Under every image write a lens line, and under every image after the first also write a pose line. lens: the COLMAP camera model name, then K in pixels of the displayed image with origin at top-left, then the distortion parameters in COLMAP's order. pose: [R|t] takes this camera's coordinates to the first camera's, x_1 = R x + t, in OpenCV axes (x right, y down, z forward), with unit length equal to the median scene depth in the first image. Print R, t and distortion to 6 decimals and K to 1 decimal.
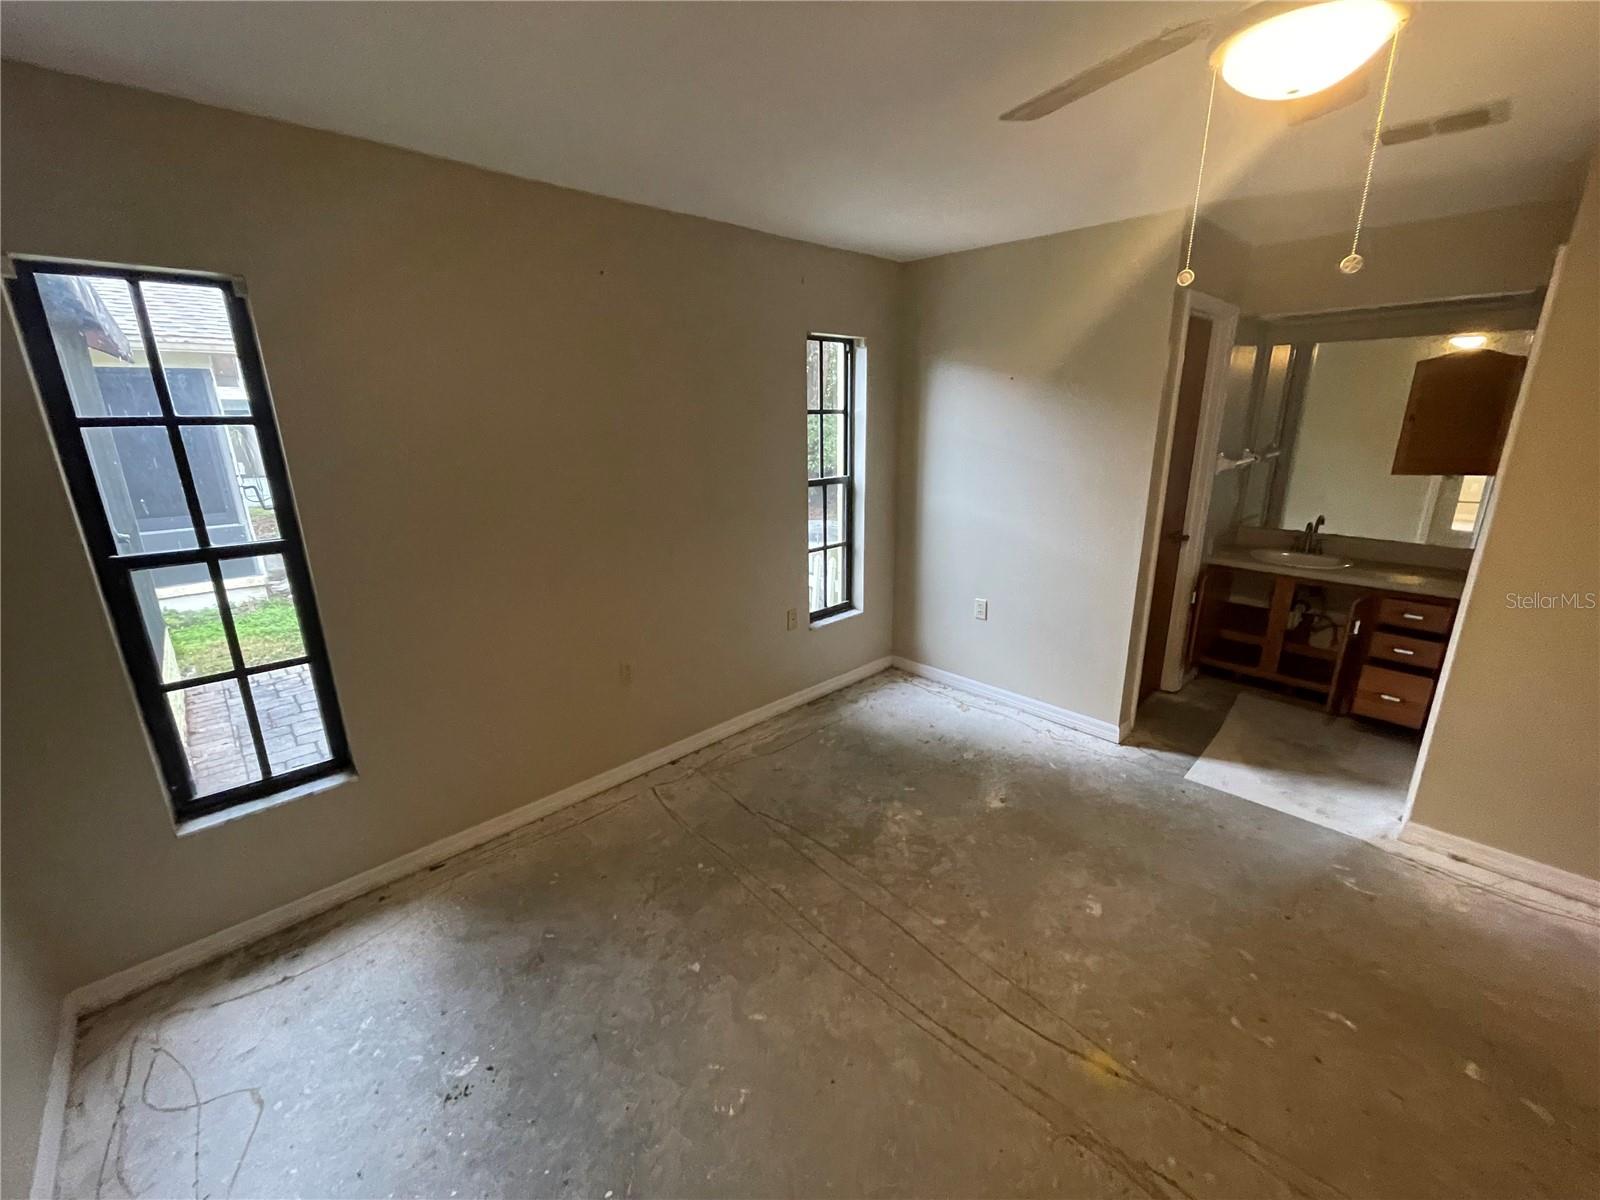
lens RADIAL K [[649.4, 0, 800.0], [0, 649.4, 600.0], [0, 0, 1]] dist [0.006221, -0.000626]
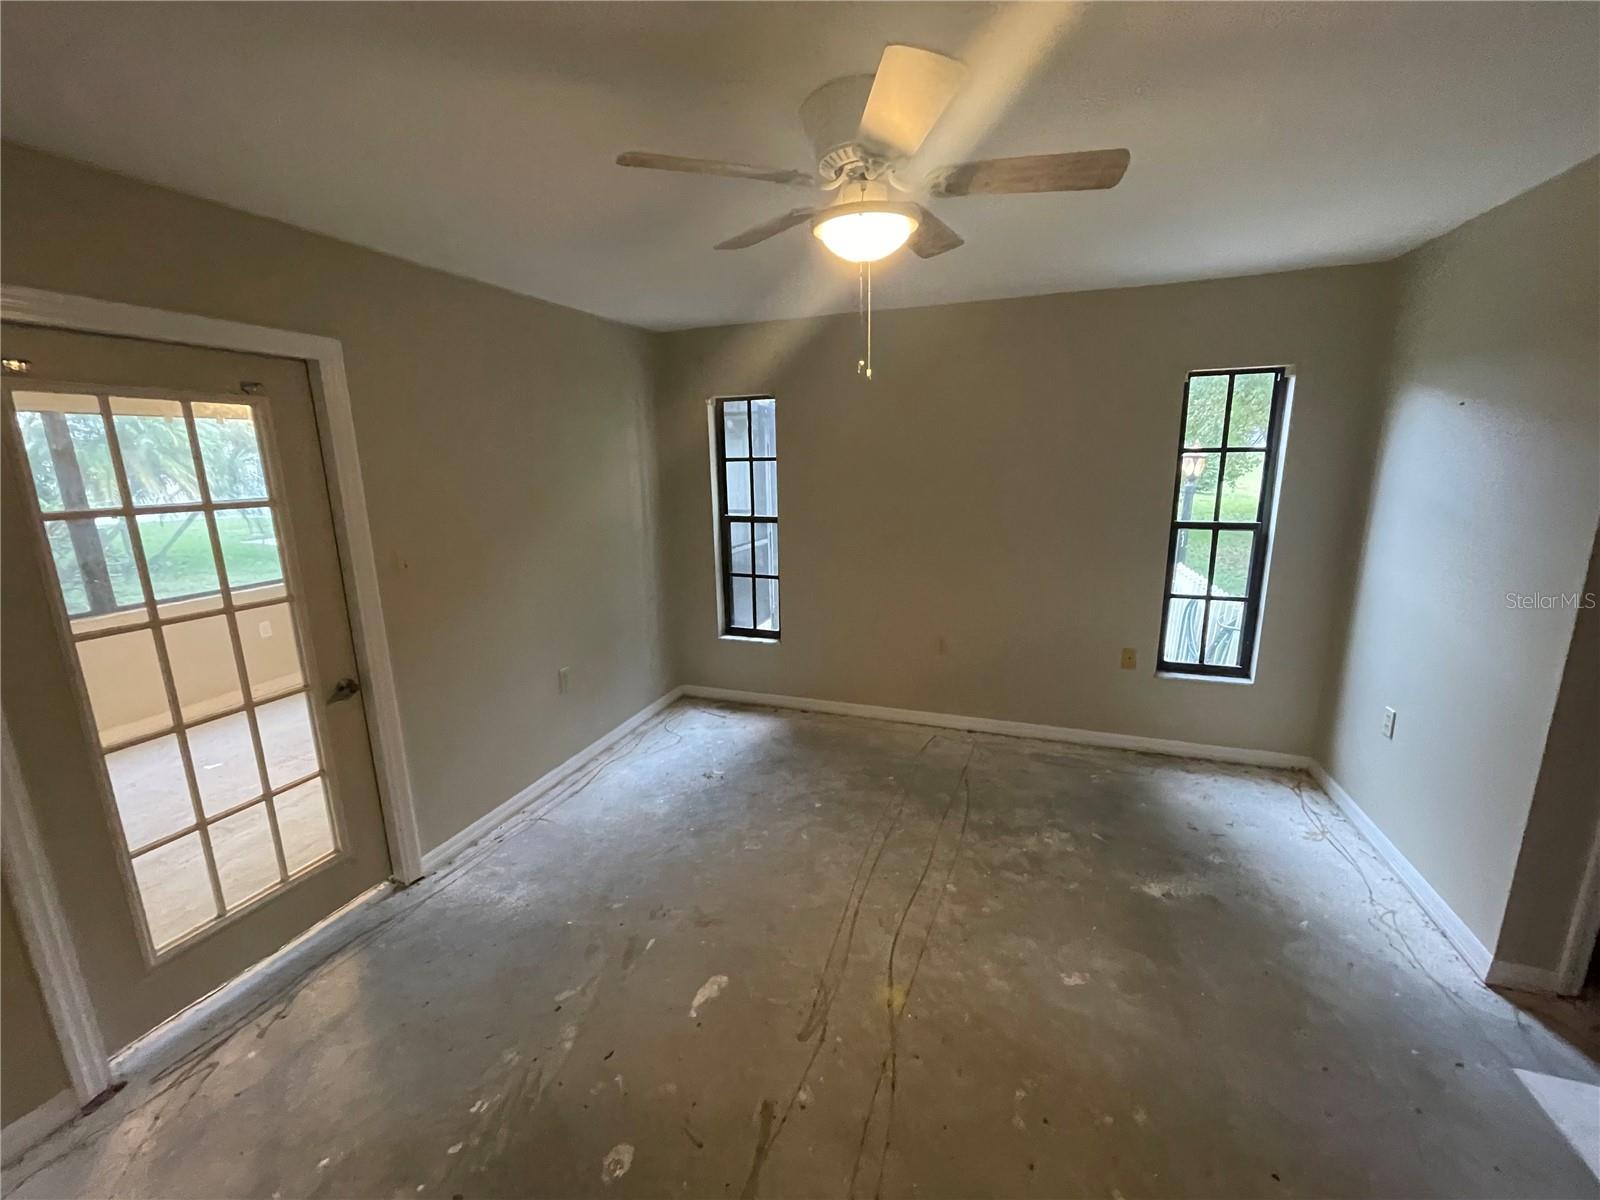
lens RADIAL K [[649.4, 0, 800.0], [0, 649.4, 600.0], [0, 0, 1]] dist [0.006221, -0.000626]
pose [[0.438986, 0.195587, -0.876948, 0.764989], [-0.241694, 0.965749, 0.094404, -0.033770], [0.865376, 0.170511, 0.471223, 0.102378]]
